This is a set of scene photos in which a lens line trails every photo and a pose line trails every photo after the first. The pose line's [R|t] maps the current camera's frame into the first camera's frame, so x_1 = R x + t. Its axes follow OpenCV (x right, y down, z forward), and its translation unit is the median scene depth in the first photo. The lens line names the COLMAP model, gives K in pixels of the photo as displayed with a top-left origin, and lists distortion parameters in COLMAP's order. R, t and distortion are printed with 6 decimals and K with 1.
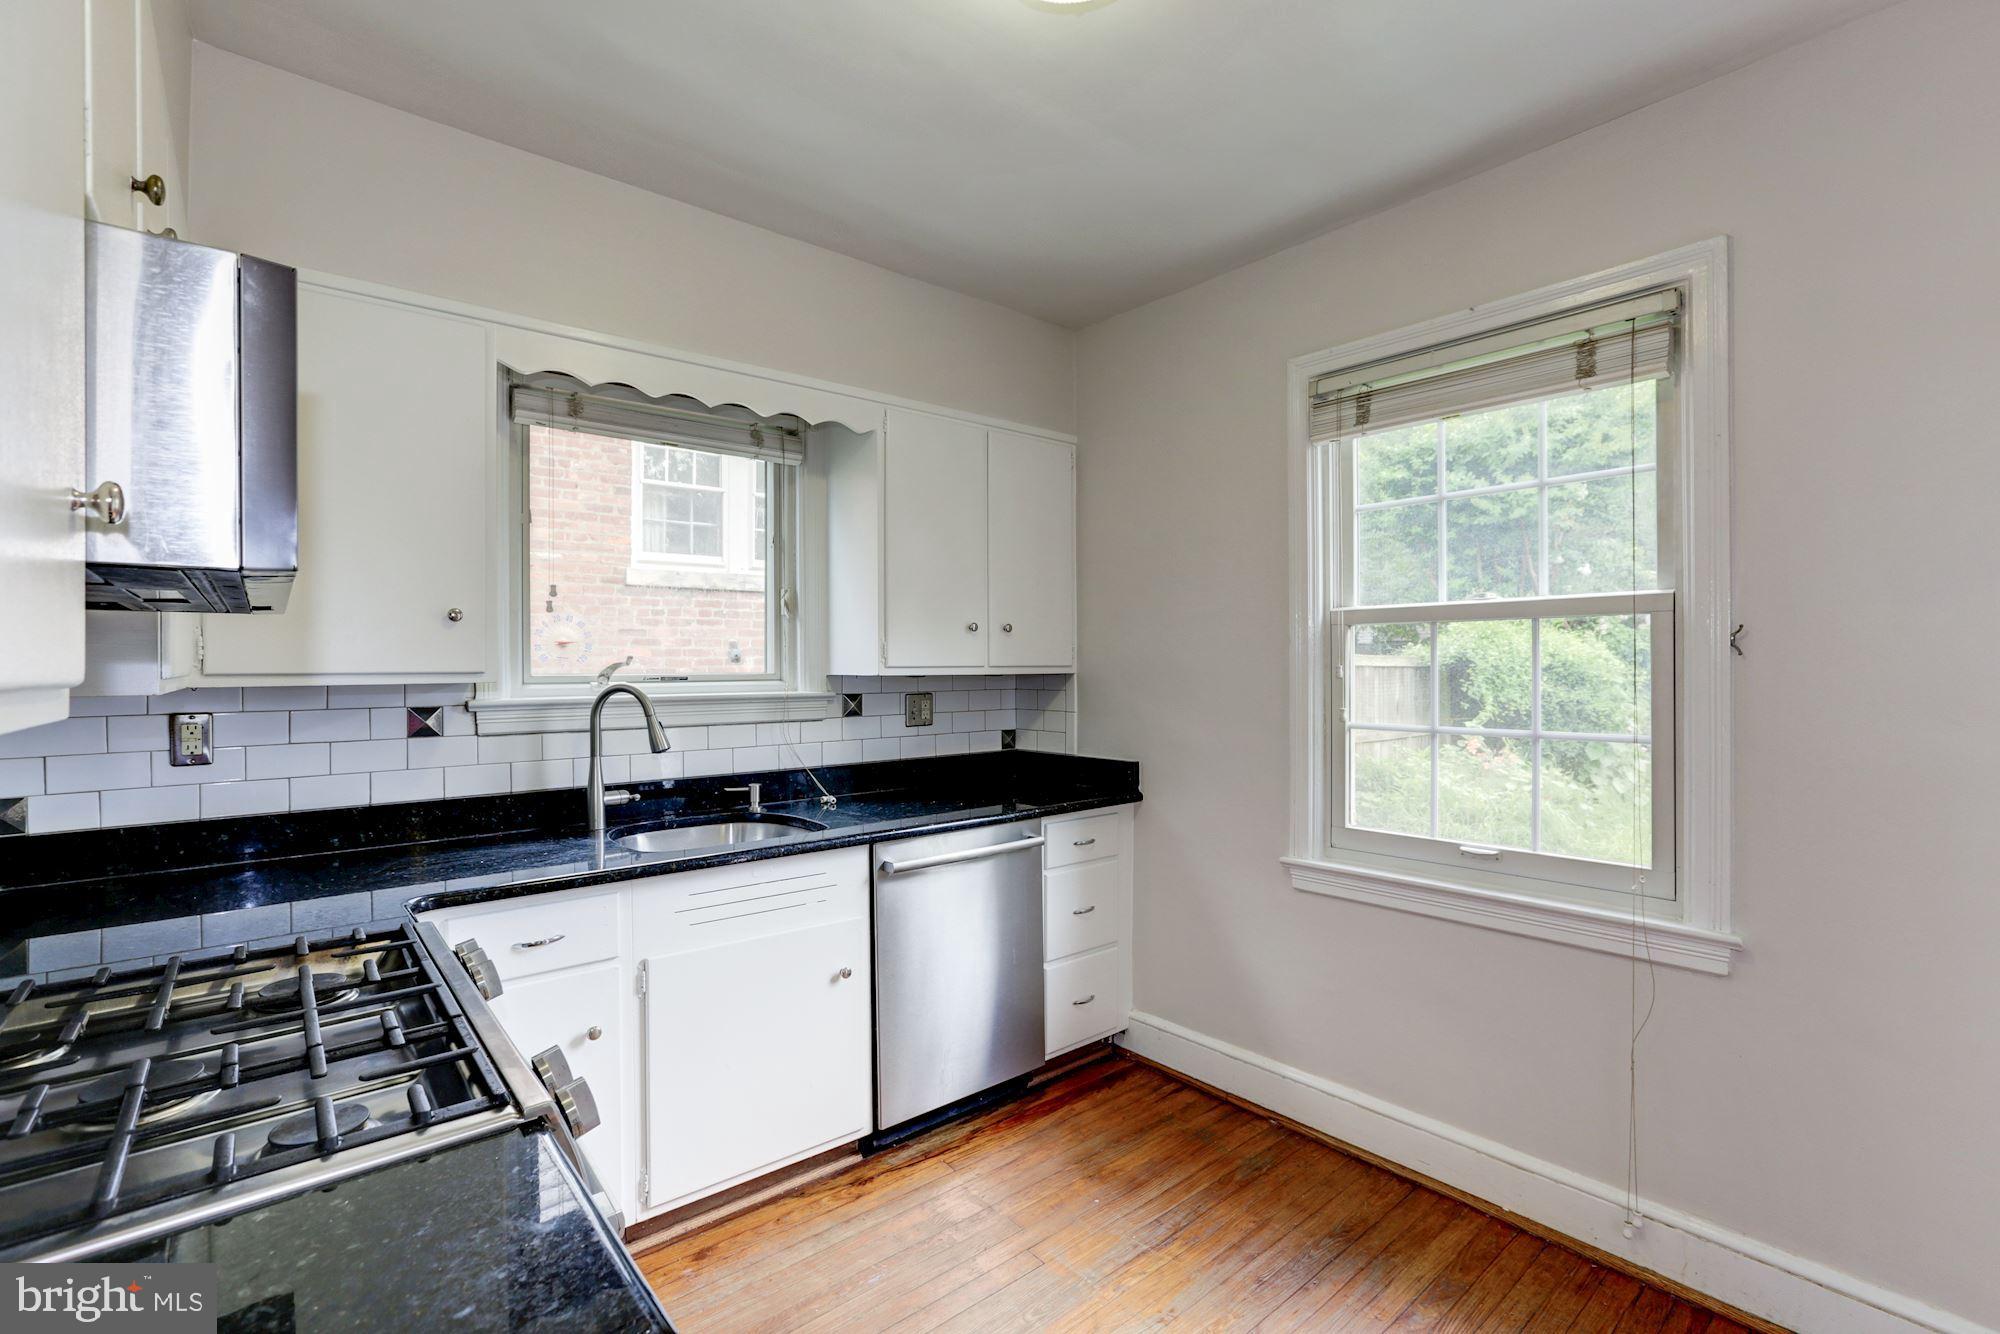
lens RADIAL K [[893.7, 0, 1009.9], [0, 893.7, 664.6], [0, 0, 1]] dist [-0.038083, 0.015675]
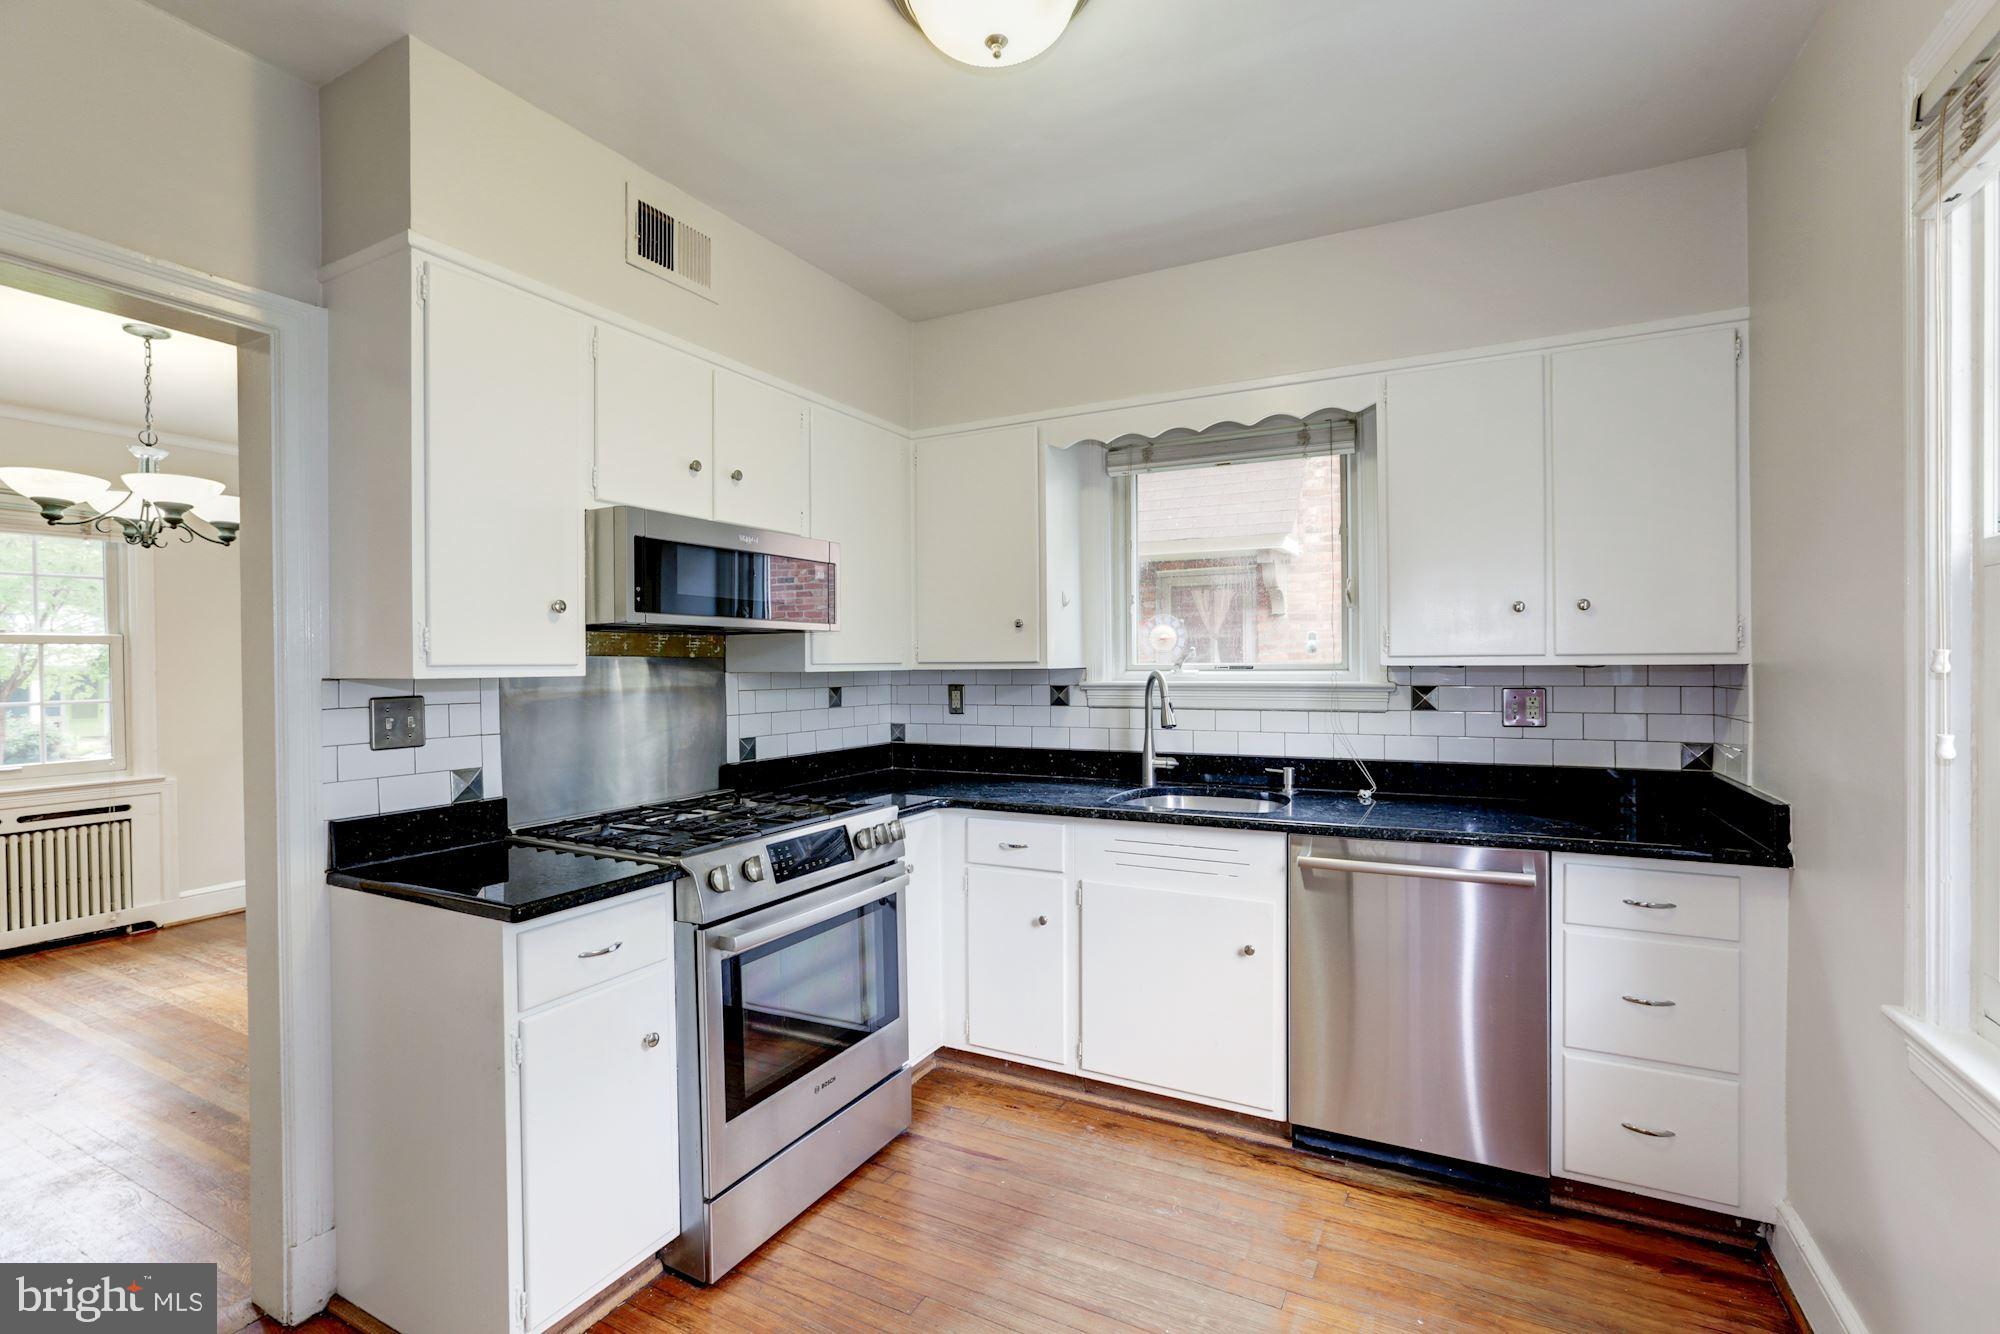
lens RADIAL K [[899.6, 0, 1004.6], [0, 899.6, 659.9], [0, 0, 1]] dist [-0.050647, 0.027152]
pose [[0.369643, 0.000178, -0.929174, 0.639670], [0.008051, 0.999962, 0.003395, -0.000225], [0.929139, -0.008736, 0.369628, 0.327115]]
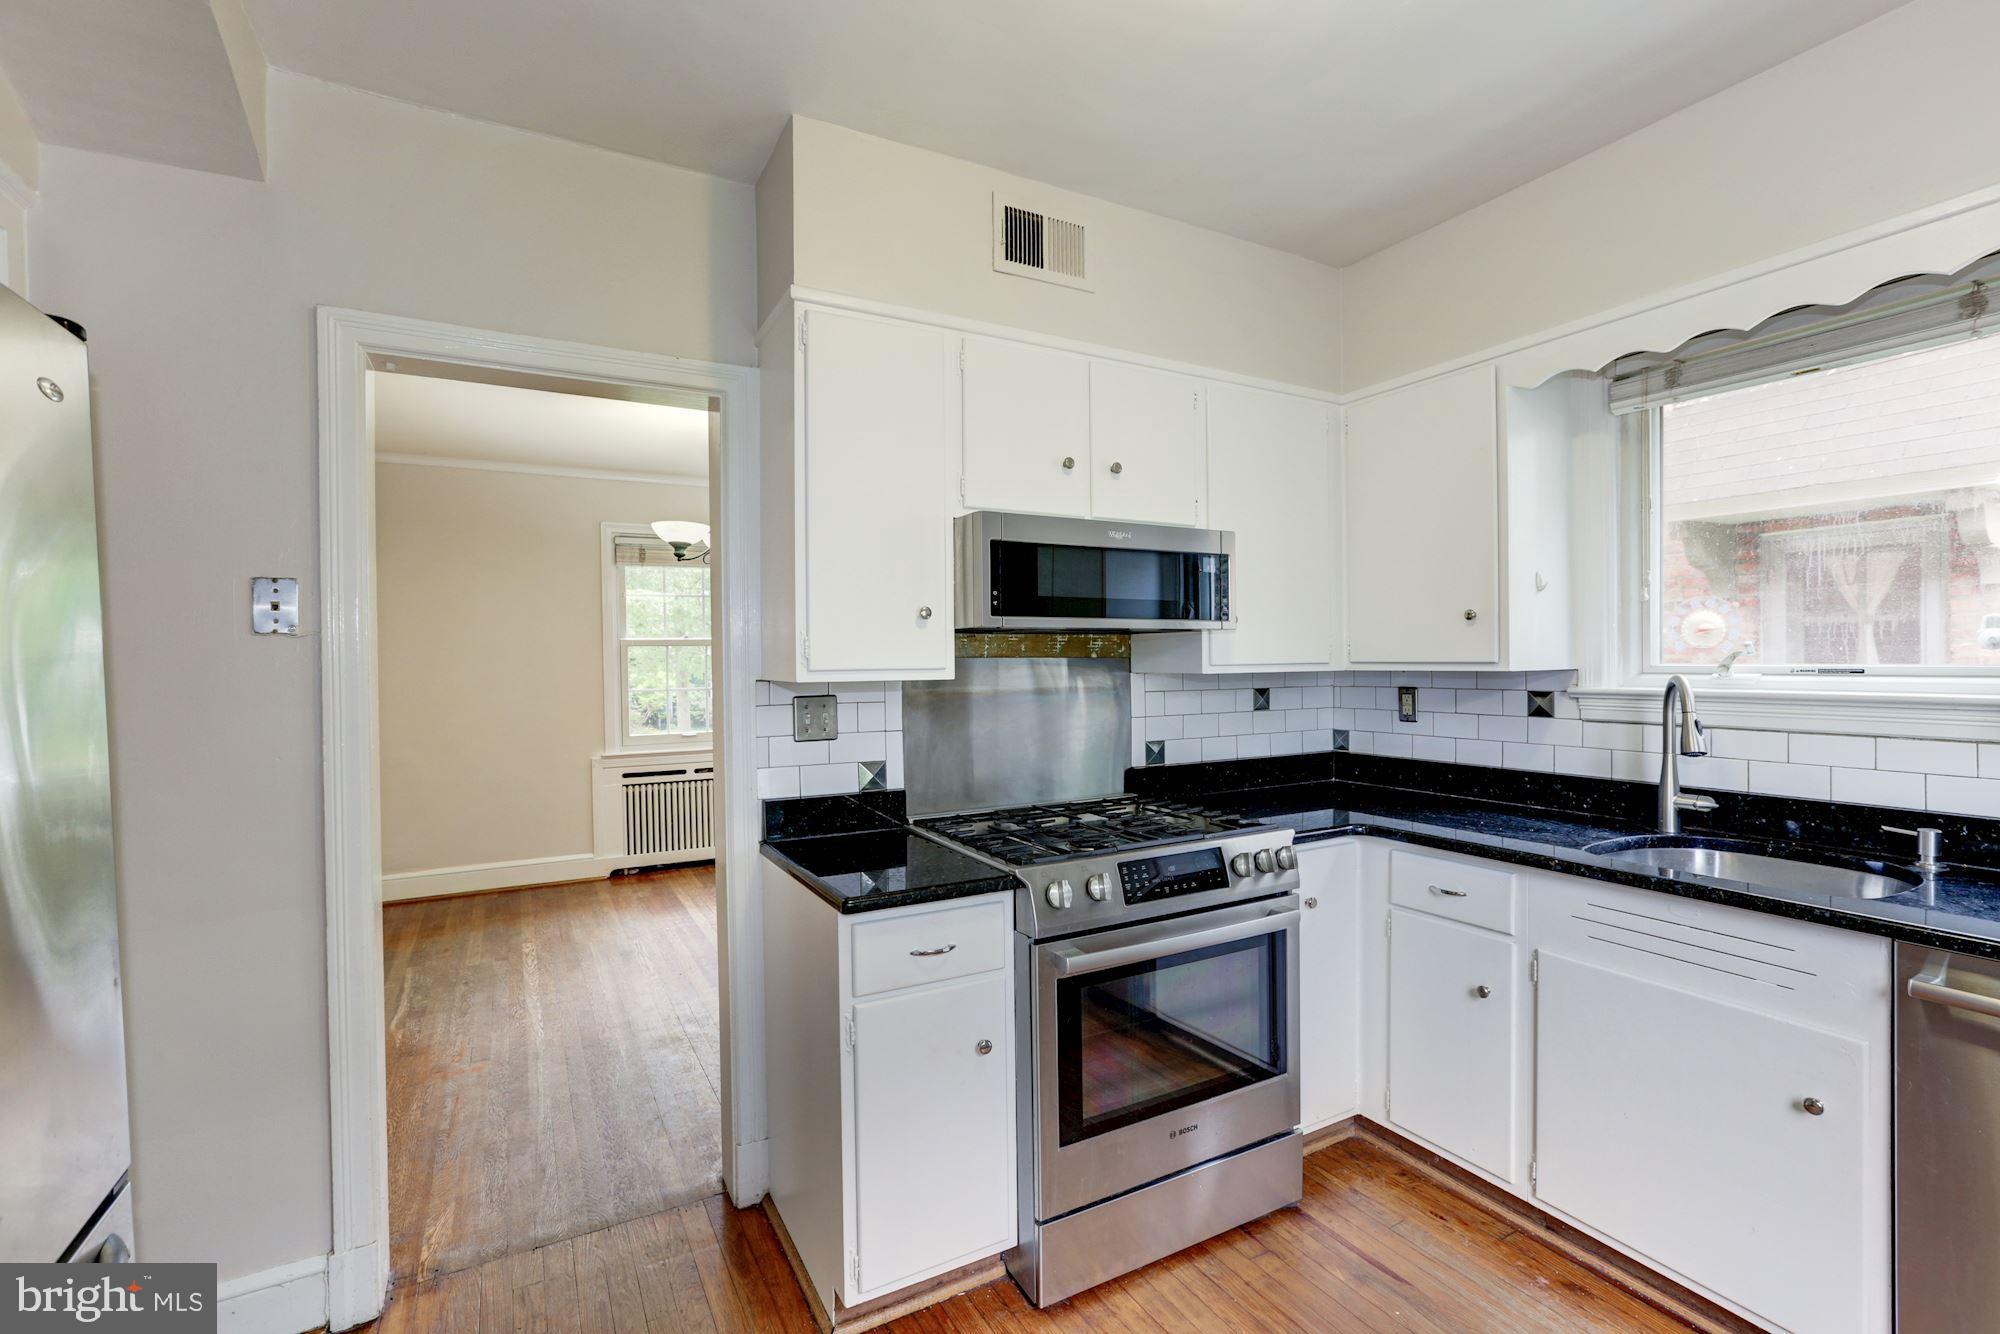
lens RADIAL K [[899.6, 0, 1004.6], [0, 899.6, 659.9], [0, 0, 1]] dist [-0.050647, 0.027152]
pose [[-0.200935, 0.010703, -0.979546, 0.562082], [0.014076, 0.999869, 0.008038, -0.010741], [0.979503, -0.012173, -0.201059, 0.497605]]
